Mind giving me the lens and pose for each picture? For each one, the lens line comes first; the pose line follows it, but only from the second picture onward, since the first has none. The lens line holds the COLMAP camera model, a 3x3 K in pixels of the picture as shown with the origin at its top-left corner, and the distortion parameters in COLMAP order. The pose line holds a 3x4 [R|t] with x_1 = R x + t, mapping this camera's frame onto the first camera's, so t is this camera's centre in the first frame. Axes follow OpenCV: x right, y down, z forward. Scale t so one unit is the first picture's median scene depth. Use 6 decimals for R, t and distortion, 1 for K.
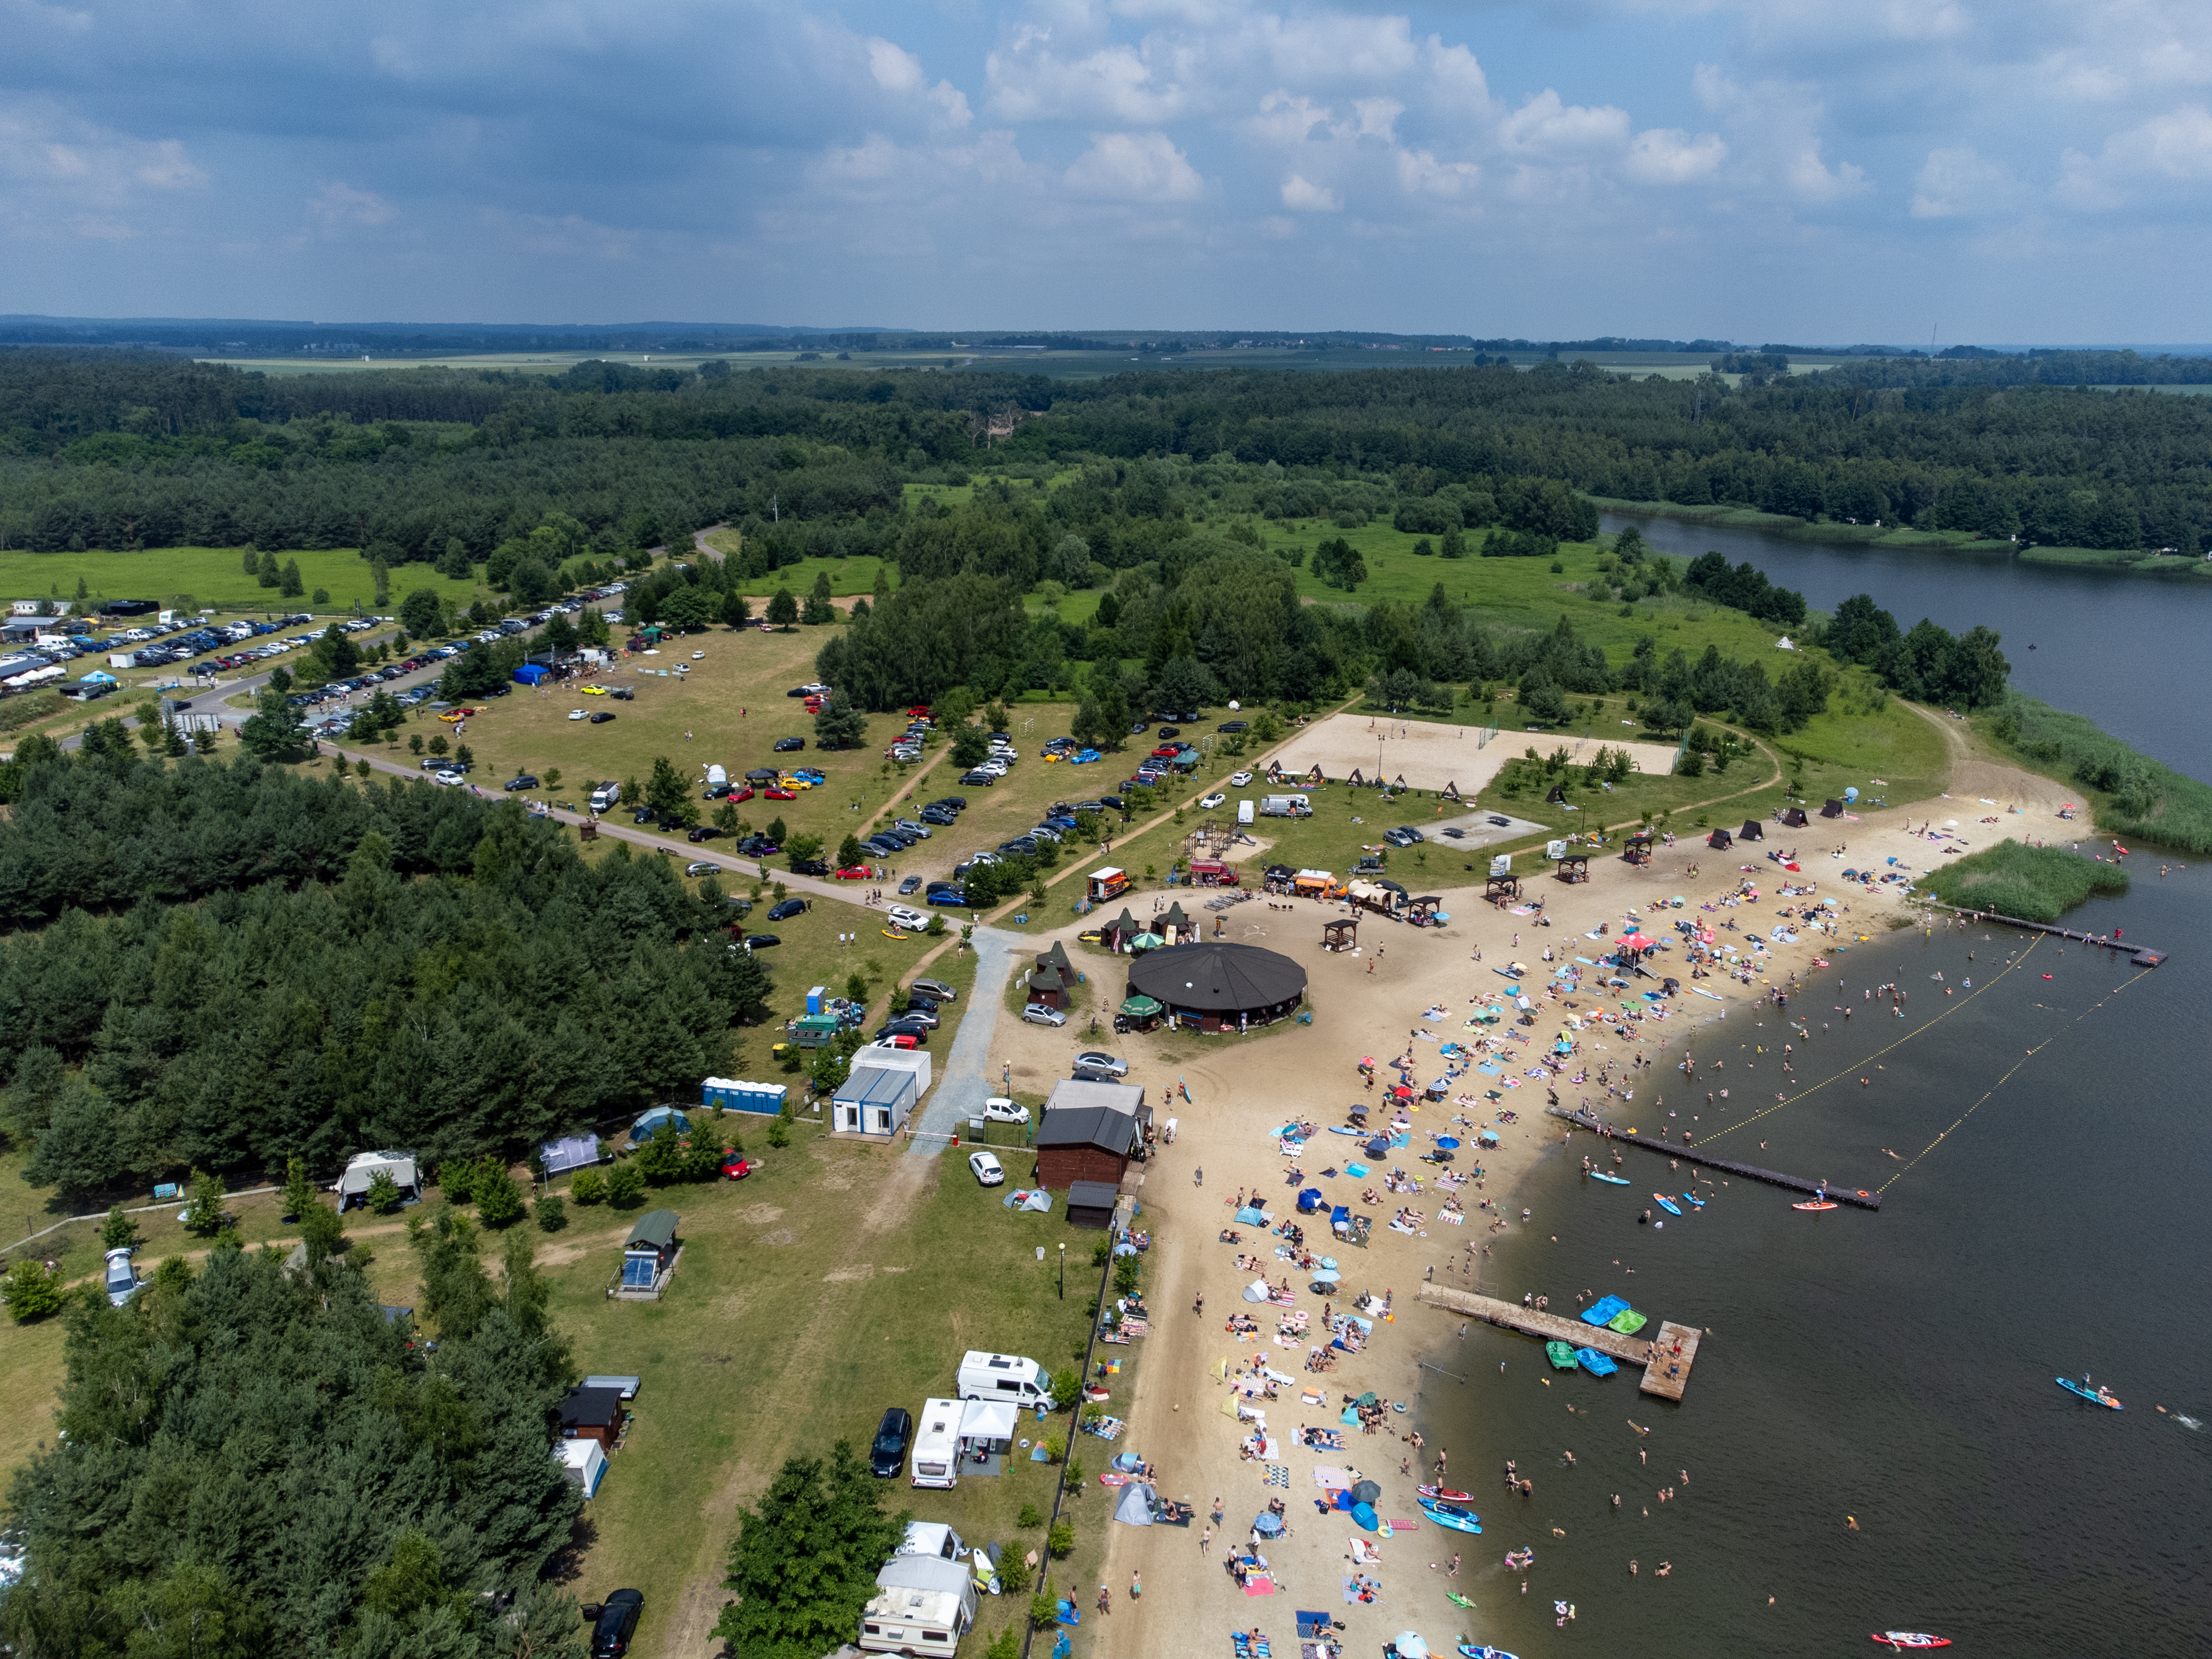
lens RADIAL K [[1667.7, 0, 1106.0], [0, 1667.7, 829.5], [0, 0, 1]] dist [0.014368, 0.008167]
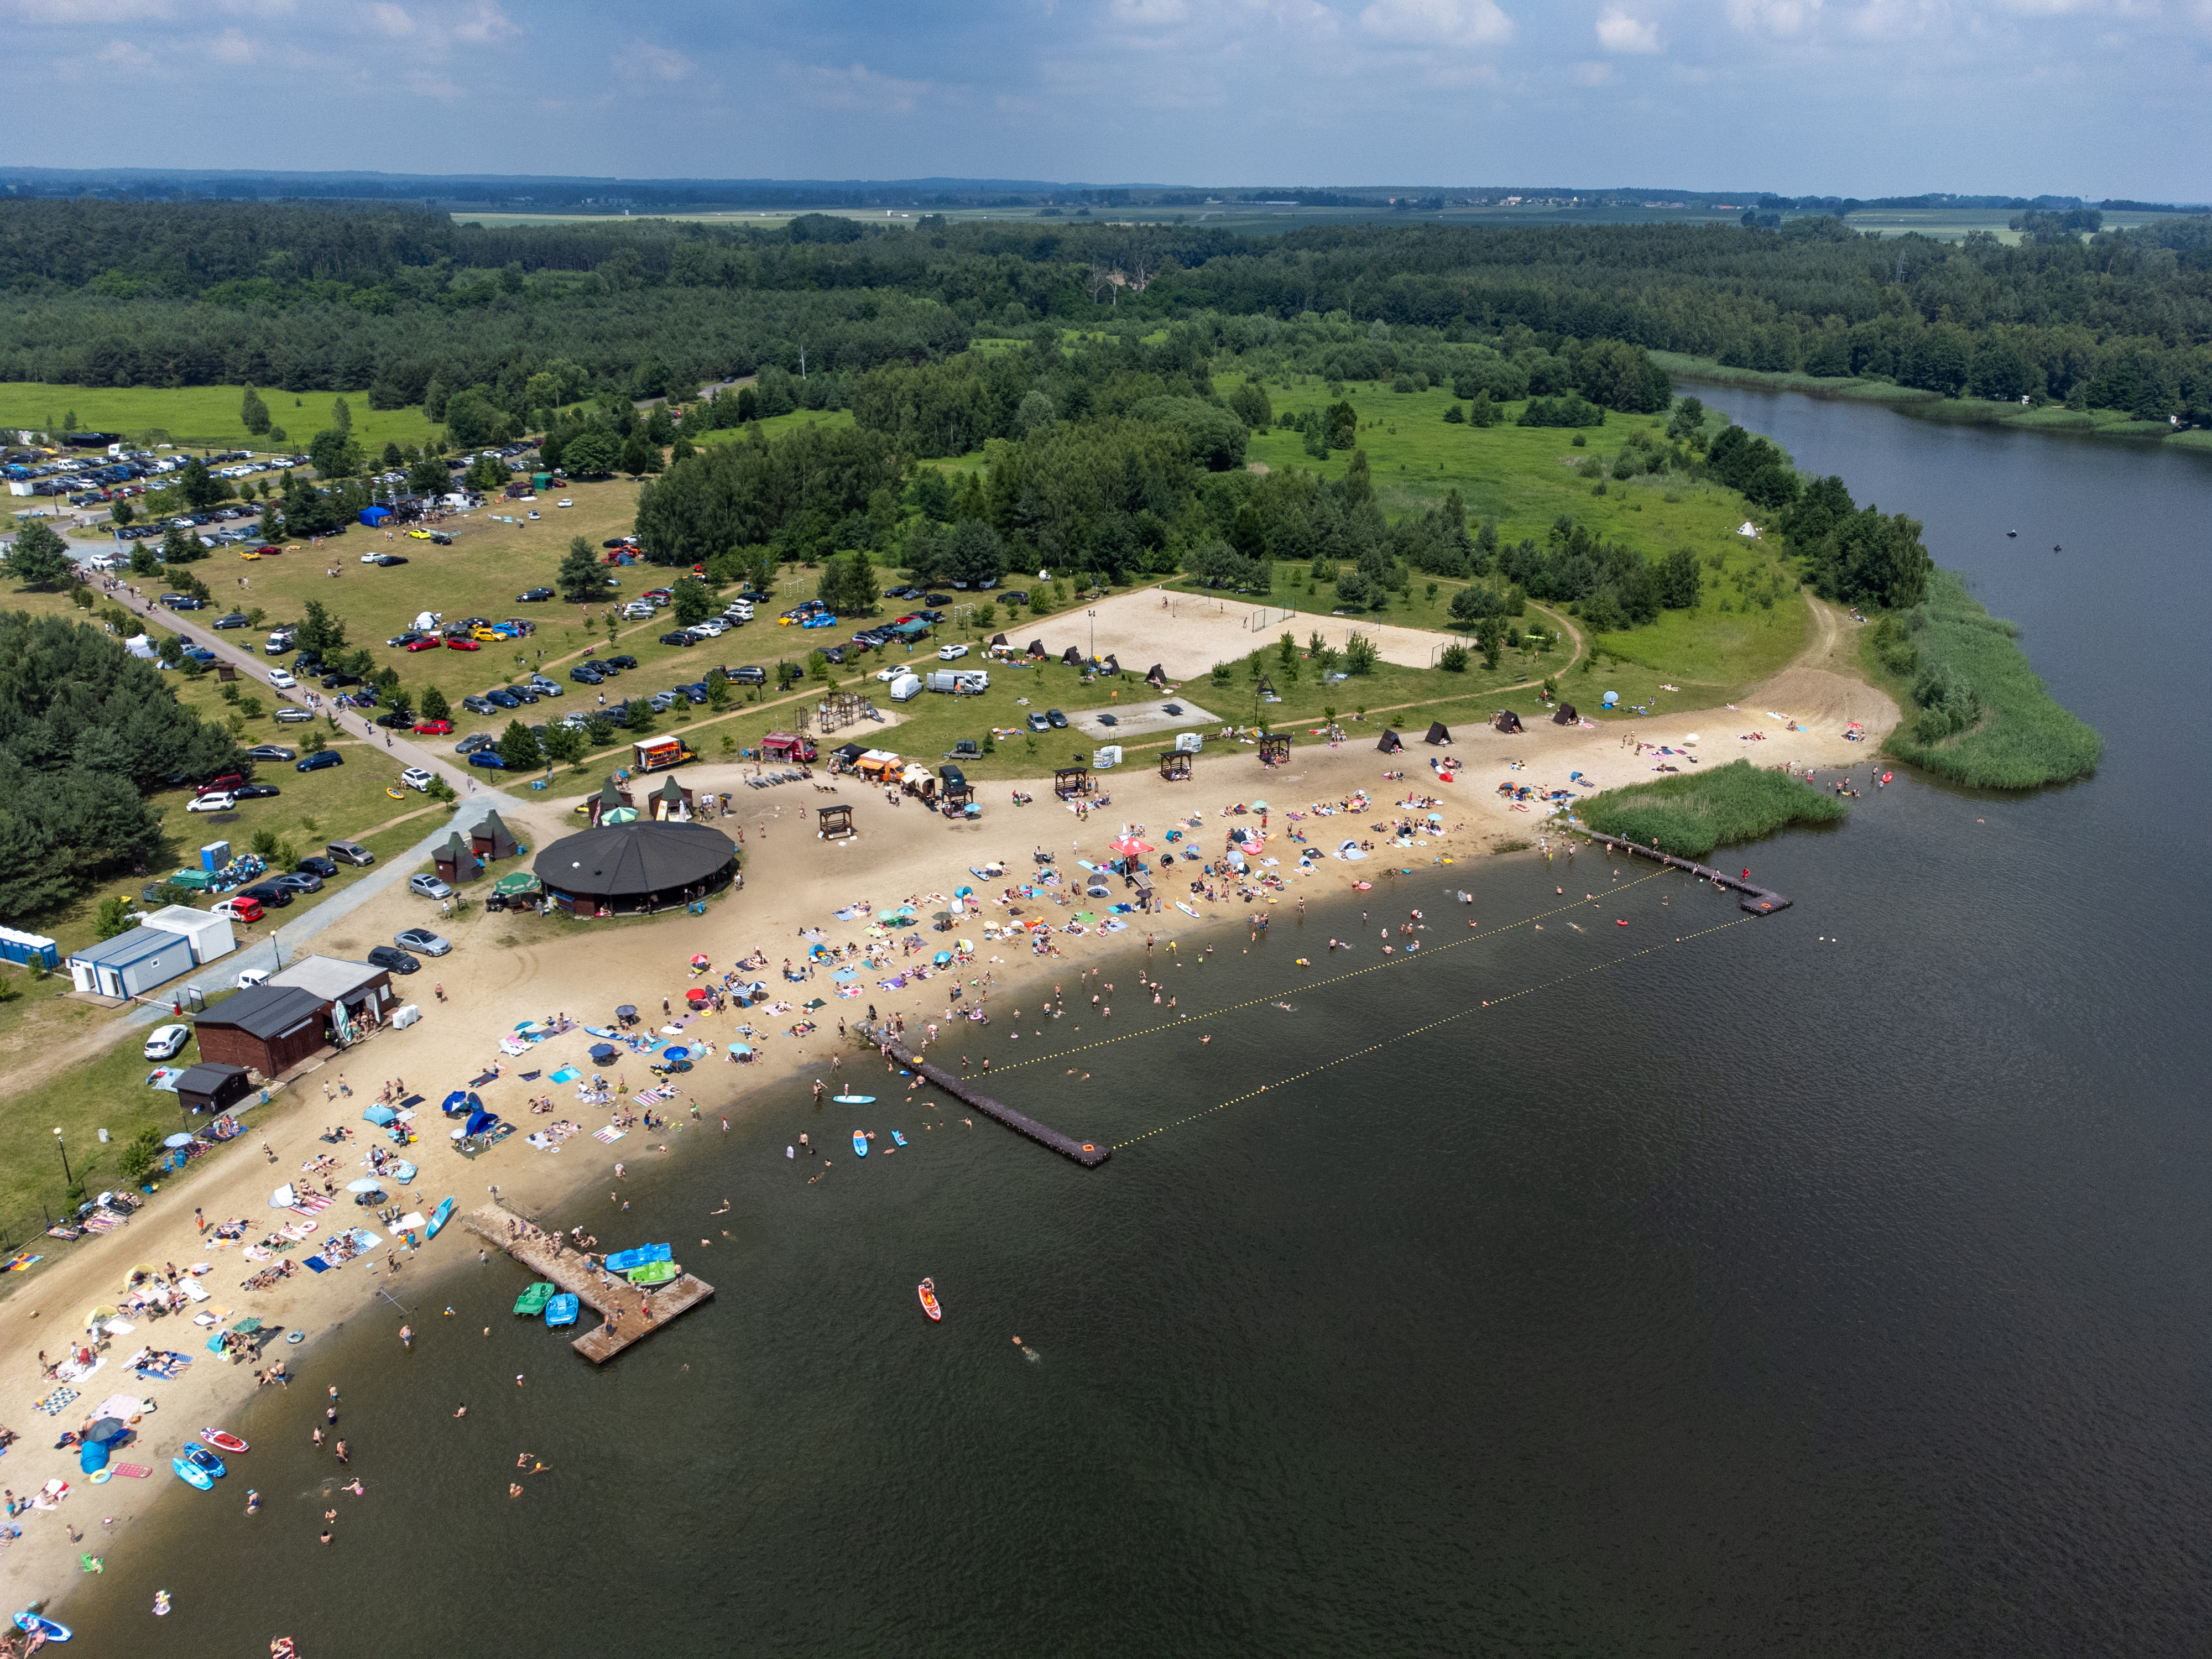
lens RADIAL K [[1667.7, 0, 1106.0], [0, 1667.7, 829.5], [0, 0, 1]] dist [0.014368, 0.008167]
pose [[0.986442, 0.061512, -0.152148, 0.257622], [-0.049692, 0.995531, 0.080308, -0.008308], [0.156407, -0.071659, 0.985090, 0.068493]]
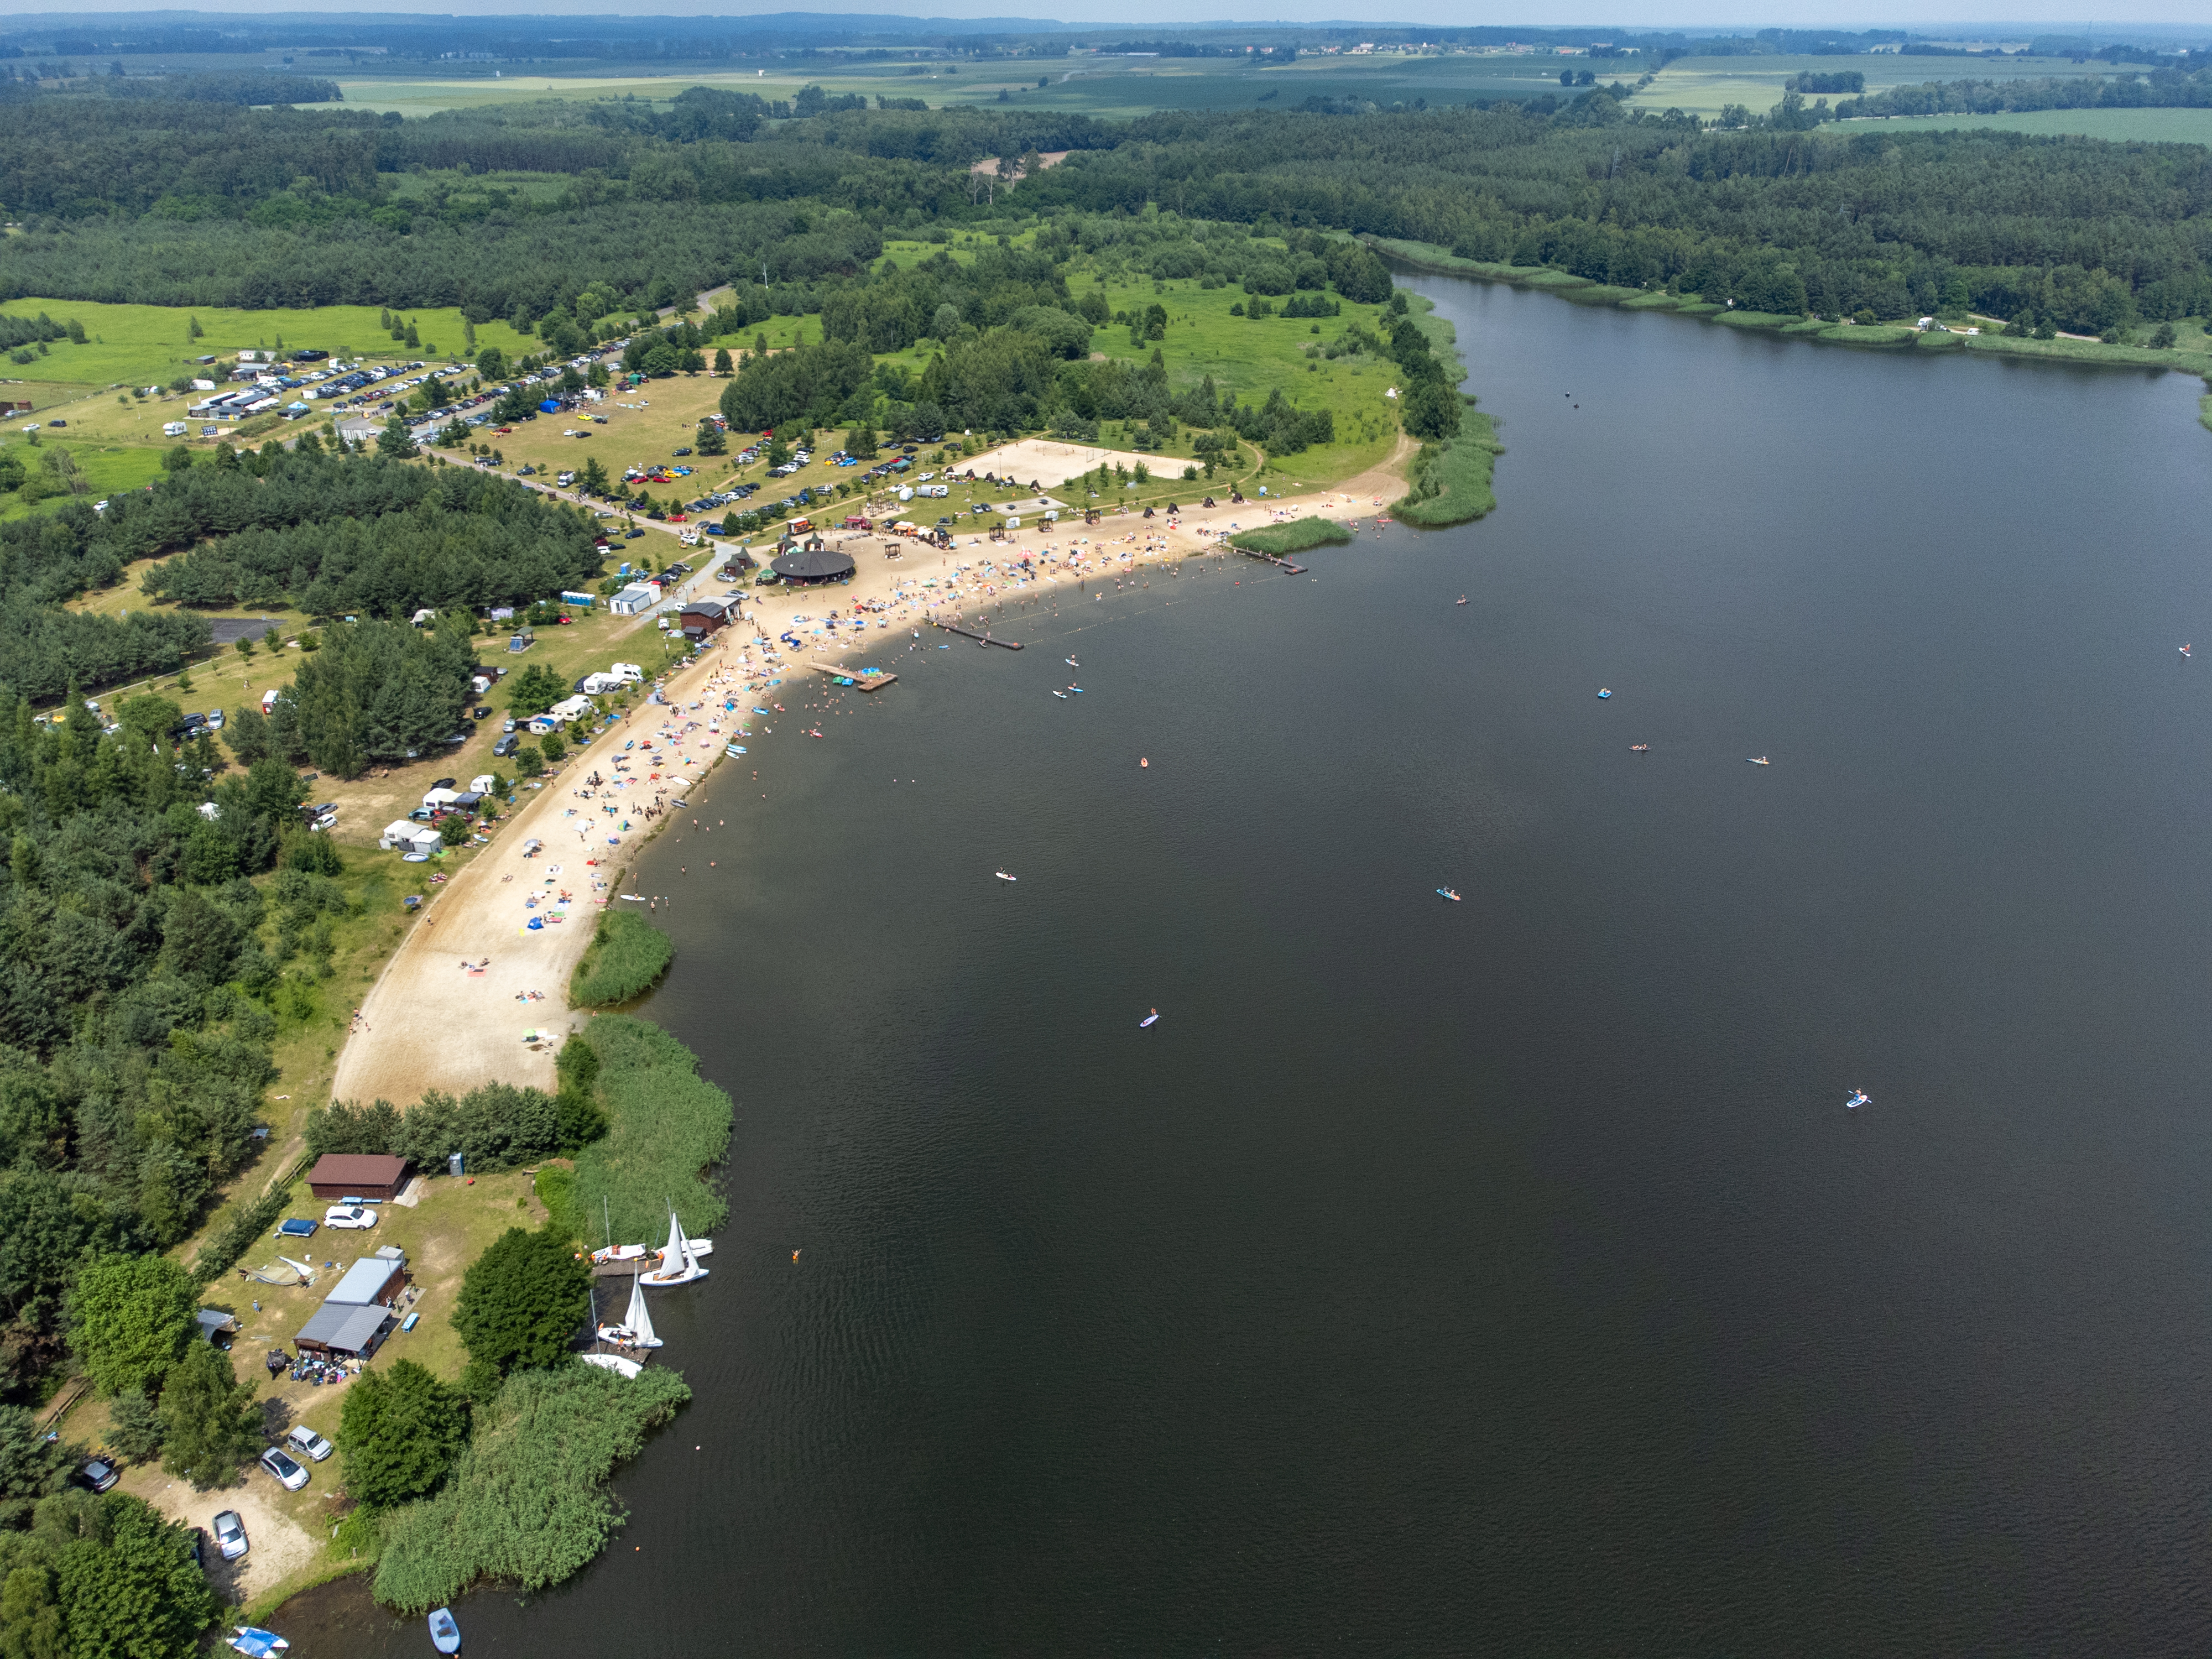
lens RADIAL K [[1667.7, 0, 1106.0], [0, 1667.7, 829.5], [0, 0, 1]] dist [0.014368, 0.008167]
pose [[0.995912, 0.033059, -0.084061, 0.352150], [-0.018838, 0.986171, 0.164654, 0.035683], [0.088342, -0.162398, 0.982763, -0.631204]]
